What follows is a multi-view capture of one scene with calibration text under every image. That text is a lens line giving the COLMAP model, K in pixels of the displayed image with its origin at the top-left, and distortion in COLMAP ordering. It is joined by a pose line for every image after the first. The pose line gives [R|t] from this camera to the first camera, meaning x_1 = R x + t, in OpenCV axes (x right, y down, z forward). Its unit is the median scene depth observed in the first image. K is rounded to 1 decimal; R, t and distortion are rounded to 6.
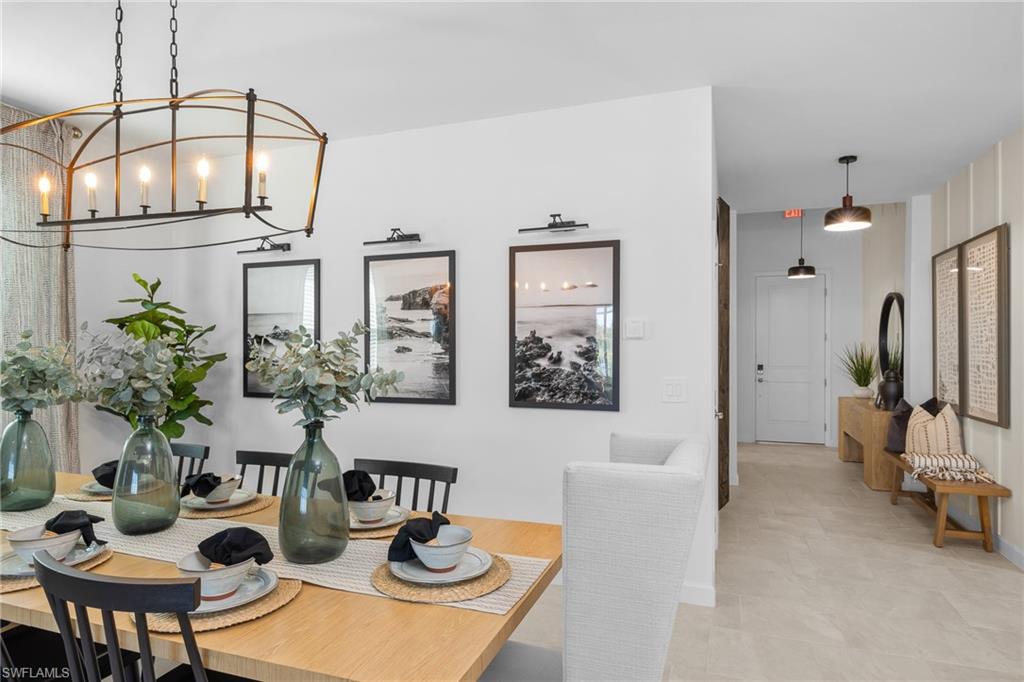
lens RADIAL K [[584.2, 0, 504.5], [0, 584.2, 351.6], [0, 0, 1]] dist [-0.004566, -0.001421]
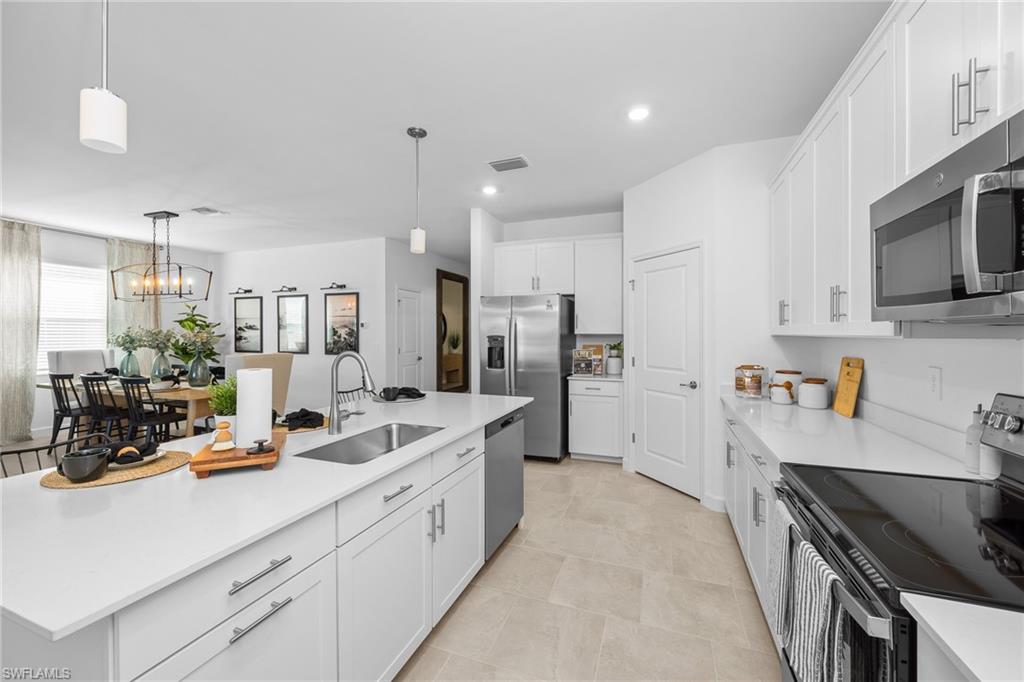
lens RADIAL K [[406.7, 0, 521.1], [0, 406.7, 336.4], [0, 0, 1]] dist [-0.000581, -0.000947]
pose [[0.999999, 0.000063, -0.001665, 0.950152], [-0.000057, 0.999994, 0.003423, 0.007364], [0.001665, -0.003422, 0.999993, -0.880839]]
